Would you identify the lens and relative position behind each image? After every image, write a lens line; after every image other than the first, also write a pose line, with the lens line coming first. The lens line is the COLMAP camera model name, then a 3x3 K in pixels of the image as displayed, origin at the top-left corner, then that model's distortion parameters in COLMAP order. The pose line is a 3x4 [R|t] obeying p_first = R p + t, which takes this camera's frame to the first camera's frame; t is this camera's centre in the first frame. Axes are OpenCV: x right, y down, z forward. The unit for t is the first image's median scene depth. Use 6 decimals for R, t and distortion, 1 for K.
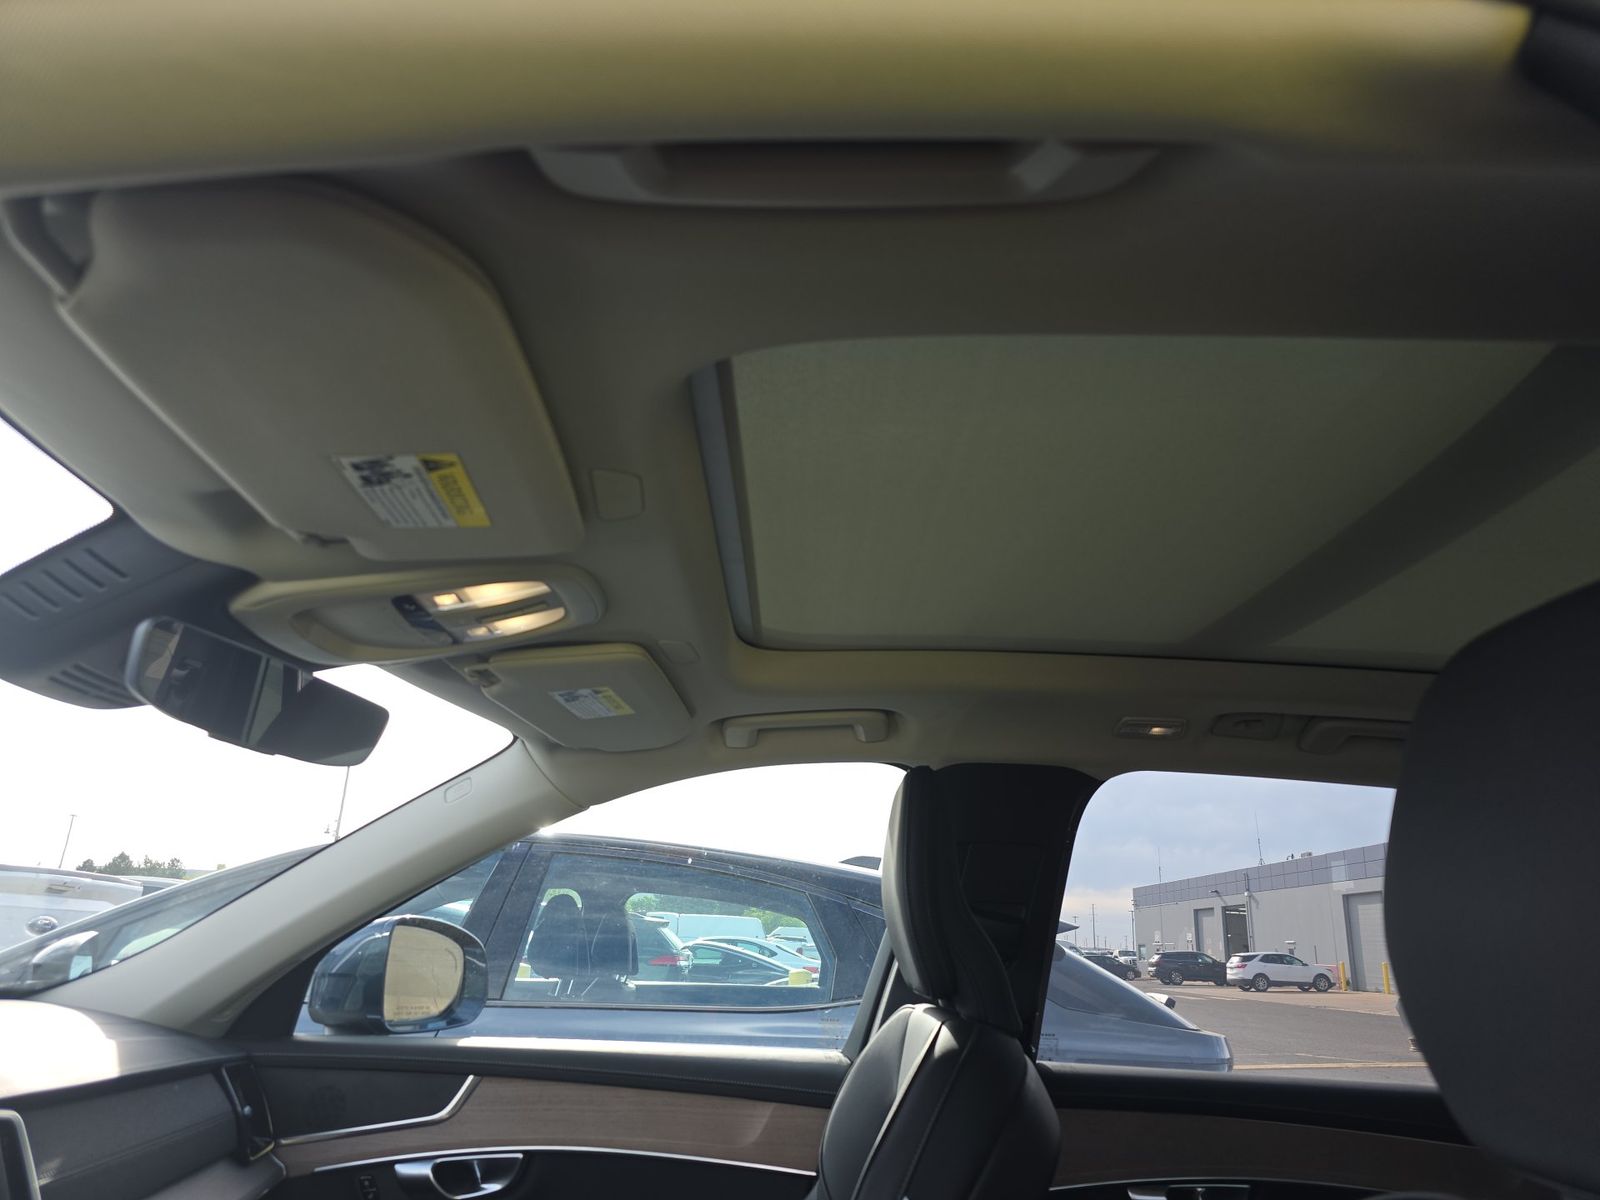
lens RADIAL K [[1064.0, 0, 800.0], [0, 1064.0, 600.0], [0, 0, 1]] dist [0.030634, -0.037559]
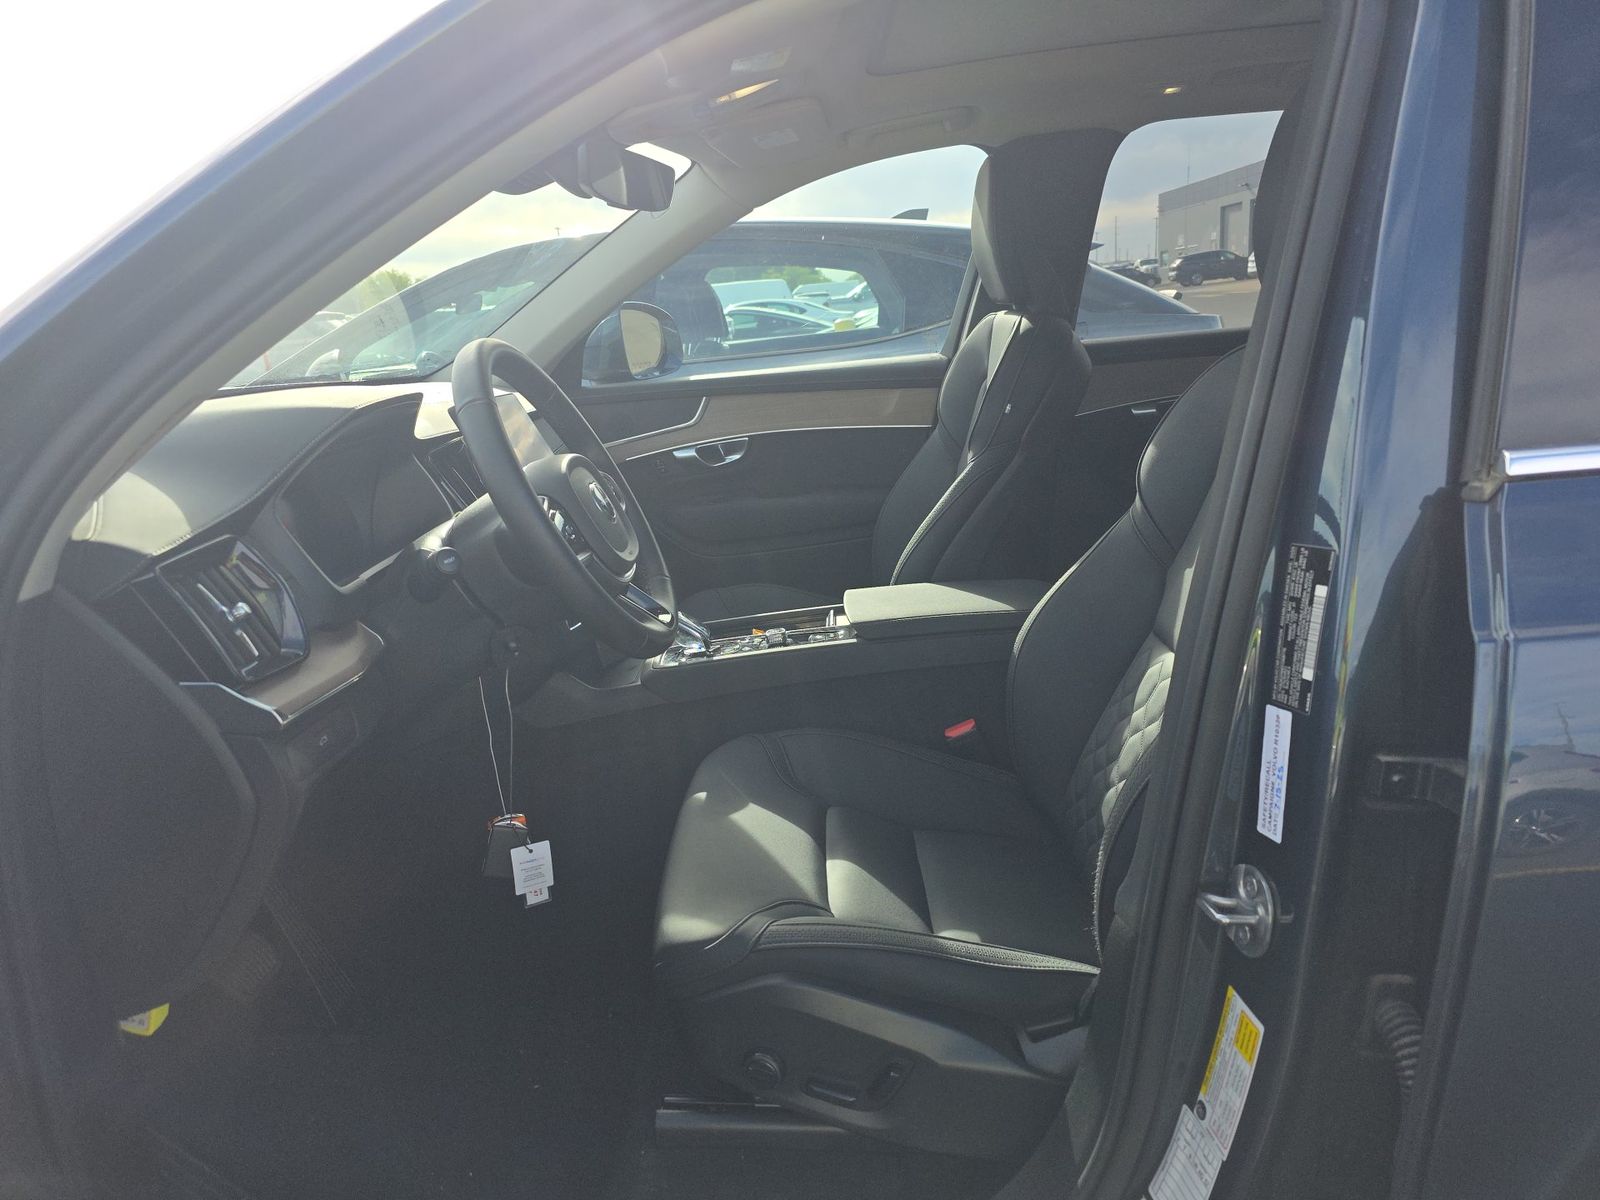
lens RADIAL K [[1075.7, 0, 799.5], [0, 1075.7, 561.6], [0, 0, 1]] dist [0.076975, -0.000384]
pose [[0.991762, -0.118736, -0.048062, -0.055719], [0.126369, 0.845527, 0.518763, -0.064349], [-0.020959, -0.520563, 0.853566, -0.202975]]
